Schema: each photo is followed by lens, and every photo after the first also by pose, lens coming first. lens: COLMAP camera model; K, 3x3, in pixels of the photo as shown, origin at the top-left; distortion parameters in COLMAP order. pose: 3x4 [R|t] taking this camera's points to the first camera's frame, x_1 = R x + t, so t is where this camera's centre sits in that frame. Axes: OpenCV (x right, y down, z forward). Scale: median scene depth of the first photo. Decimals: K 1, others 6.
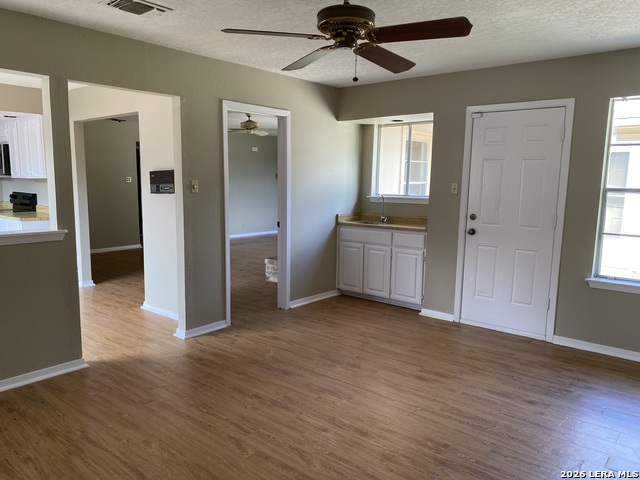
lens RADIAL K [[491.9, 0, 320.6], [0, 491.9, 241.8], [0, 0, 1]] dist [0.021302, -0.009909]
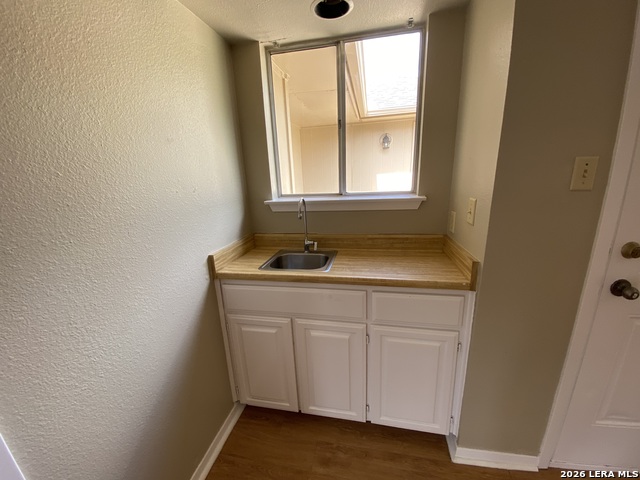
lens RADIAL K [[259.2, 0, 319.7], [0, 259.2, 236.6], [0, 0, 1]] dist [0.010707, -0.003368]
pose [[0.871665, -0.177091, 0.456989, 0.017453], [0.120872, 0.981312, 0.149721, -0.094026], [-0.474963, -0.075269, 0.876781, 0.768377]]
